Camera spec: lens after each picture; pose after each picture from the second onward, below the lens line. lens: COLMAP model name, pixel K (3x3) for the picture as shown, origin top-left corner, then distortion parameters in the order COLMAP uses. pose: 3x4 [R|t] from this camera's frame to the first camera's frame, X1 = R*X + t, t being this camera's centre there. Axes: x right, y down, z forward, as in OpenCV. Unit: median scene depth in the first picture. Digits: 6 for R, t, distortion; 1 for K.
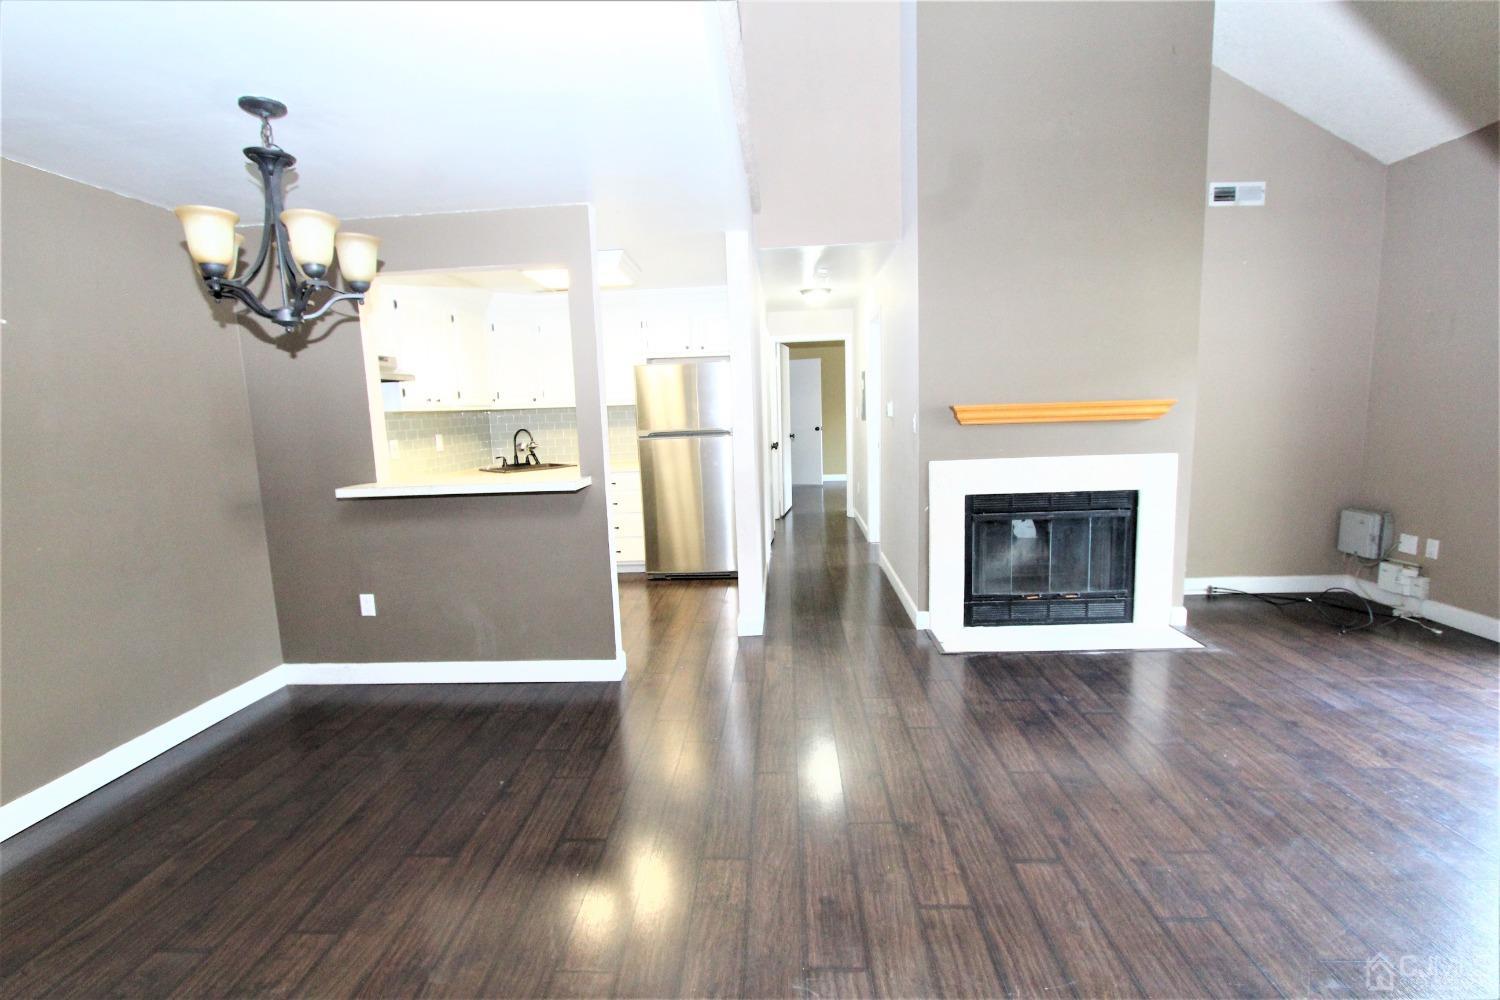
lens RADIAL K [[690.5, 0, 748.6], [0, 690.5, 509.1], [0, 0, 1]] dist [-0.023560, 0.004461]
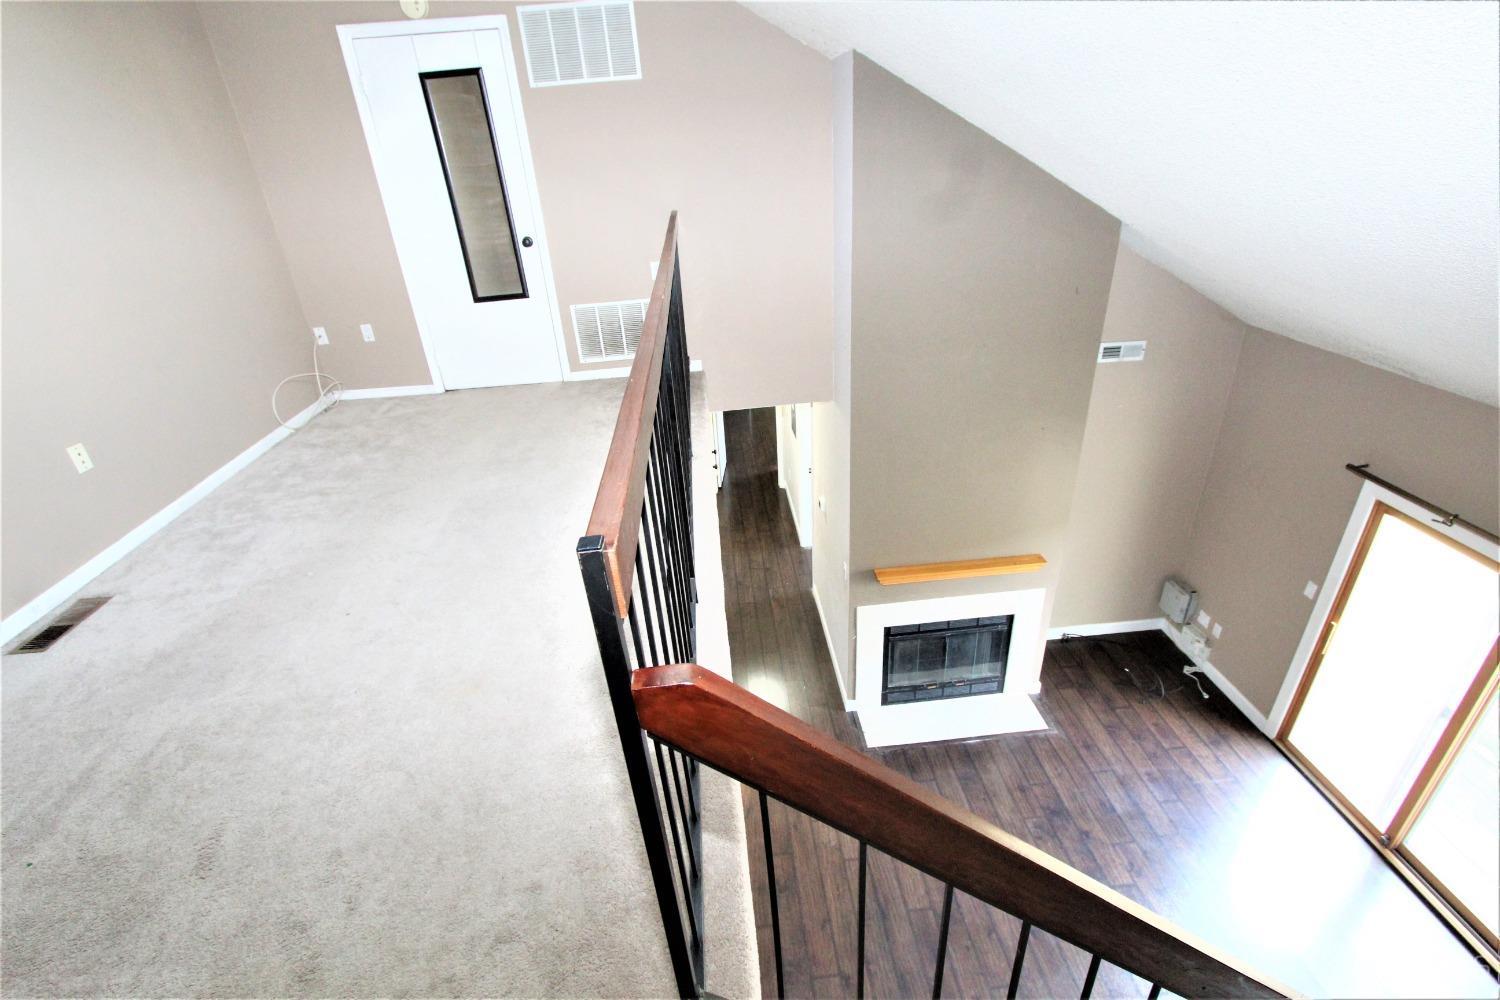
lens RADIAL K [[690.5, 0, 747.3], [0, 690.5, 509.7], [0, 0, 1]] dist [-0.023560, 0.004461]
pose [[0.991242, -0.083206, 0.102547, -0.050187], [0.044820, 0.942415, 0.331428, -0.668577], [-0.124218, -0.323929, 0.937891, -0.095529]]
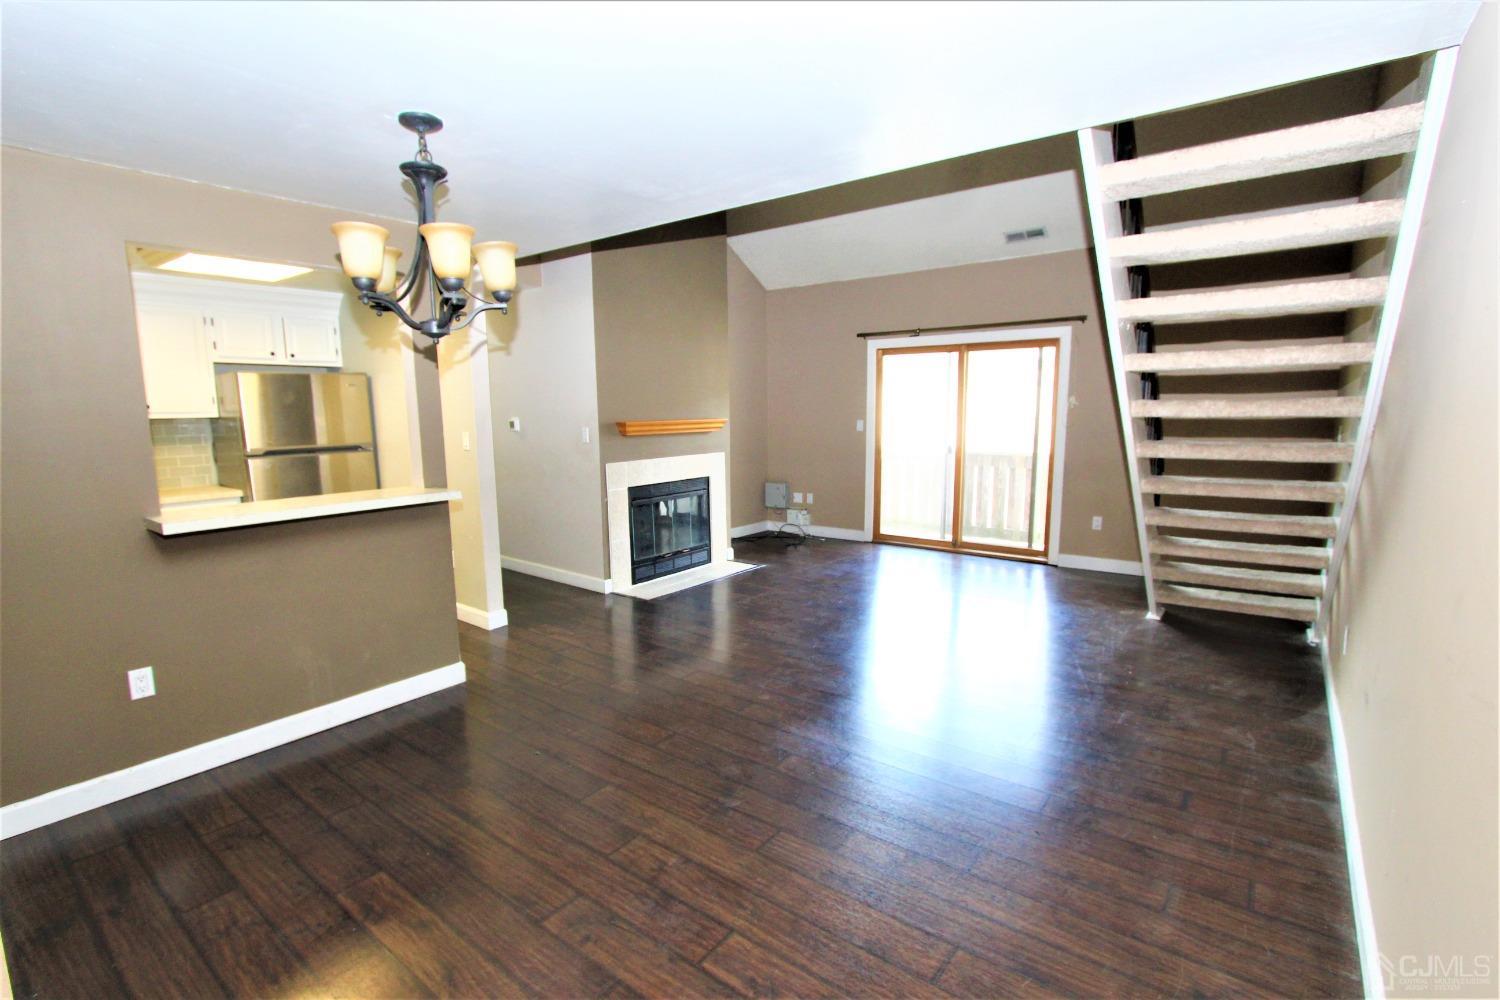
lens RADIAL K [[690.5, 0, 743.7], [0, 690.5, 509.5], [0, 0, 1]] dist [-0.023560, 0.004461]
pose [[0.572079, -0.093107, 0.814896, -0.679933], [0.112347, 0.993067, 0.034593, 0.001097], [-0.812467, 0.071761, 0.578573, 0.029556]]
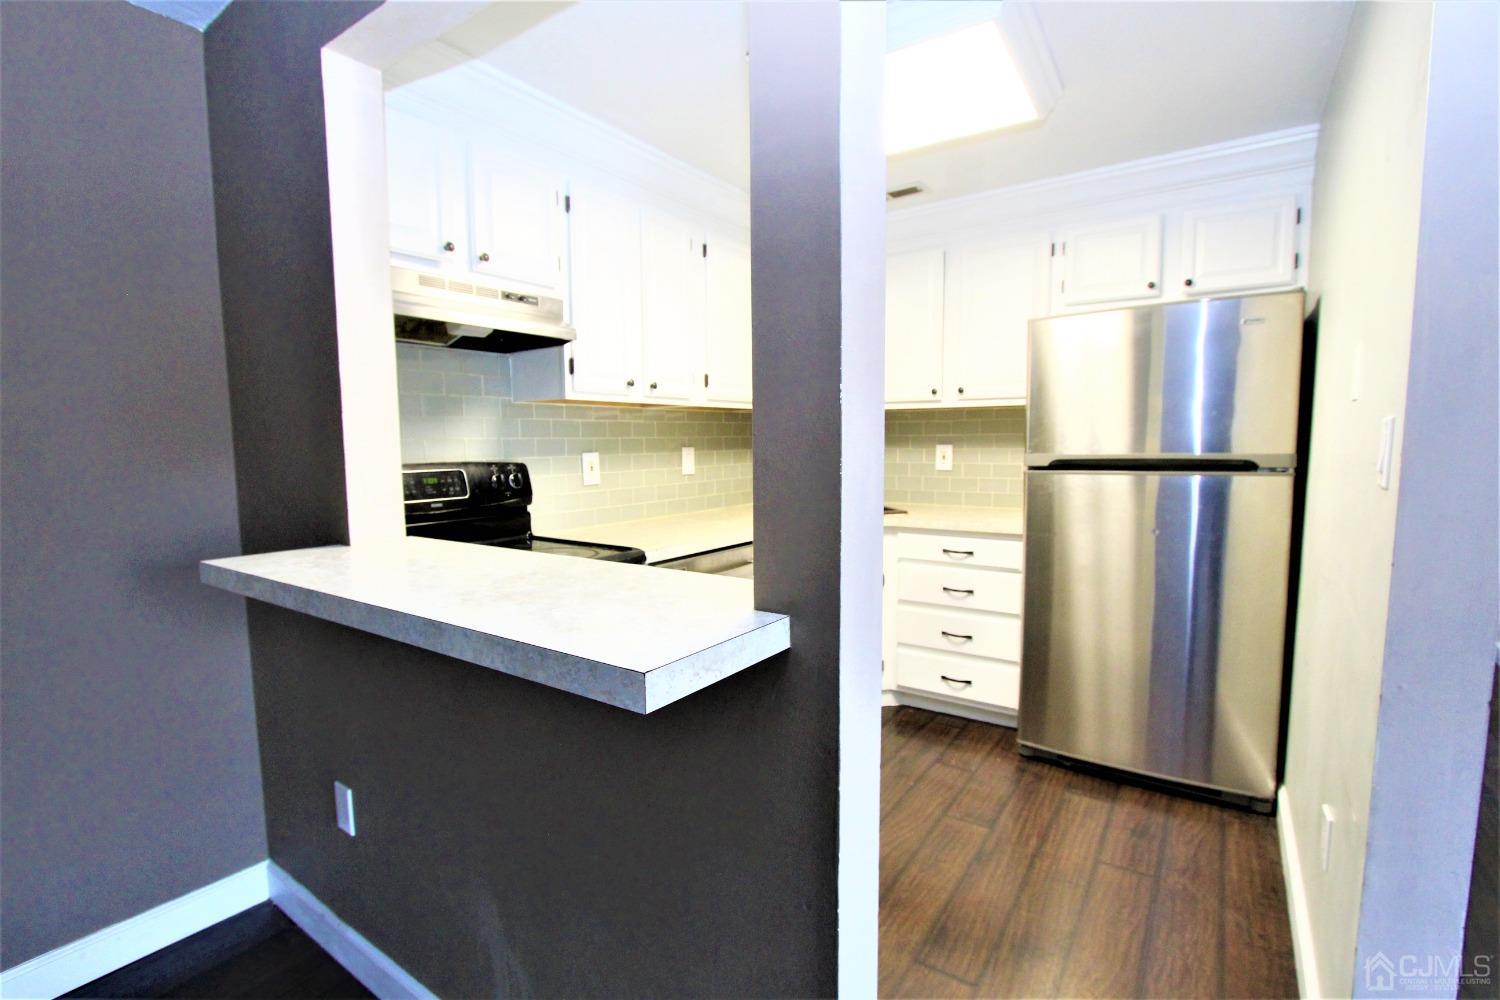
lens RADIAL K [[690.5, 0, 751.0], [0, 690.5, 509.3], [0, 0, 1]] dist [-0.023560, 0.004461]
pose [[0.853138, 0.075998, -0.516120, -0.097523], [-0.094360, 0.995494, -0.009389, -0.069860], [0.513080, 0.056711, 0.856465, 0.658876]]
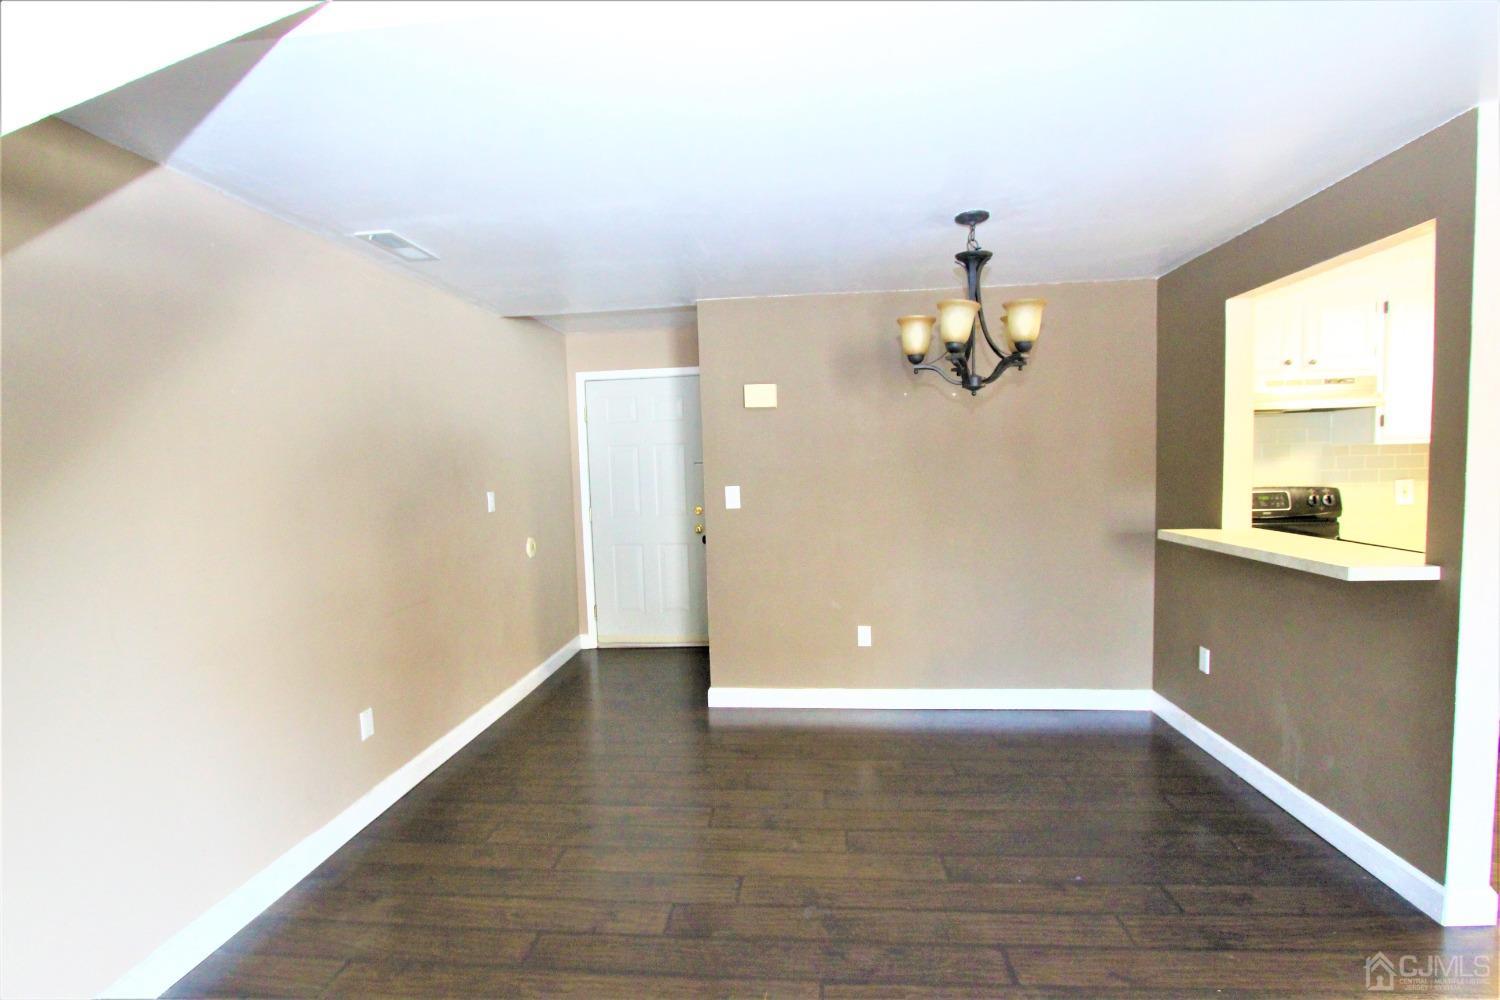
lens RADIAL K [[690.5, 0, 746.4], [0, 690.5, 511.0], [0, 0, 1]] dist [-0.023560, 0.004461]
pose [[-0.041548, 0.104560, -0.993650, 0.315532], [-0.115189, 0.987376, 0.108717, -0.075747], [0.992474, 0.118974, -0.028979, 0.352633]]
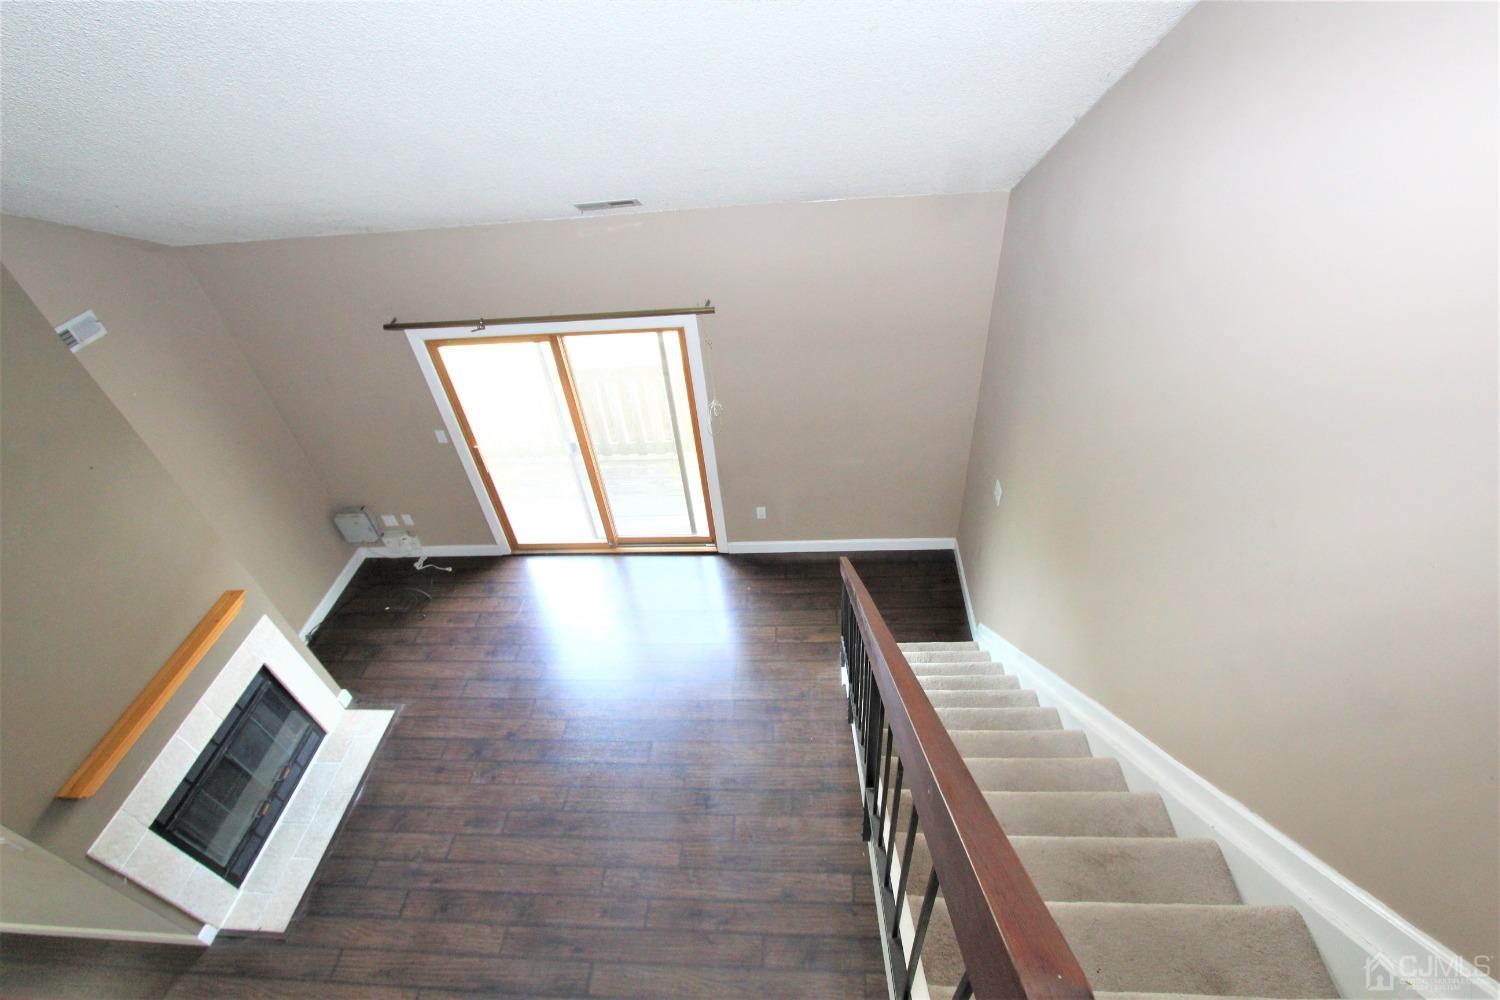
lens RADIAL K [[690.5, 0, 748.0], [0, 690.5, 509.6], [0, 0, 1]] dist [-0.023560, 0.004461]
pose [[0.012286, -0.632113, 0.774779, -0.077237], [0.227838, 0.756225, 0.613363, -0.672561], [-0.973621, 0.168989, 0.153310, 0.085167]]
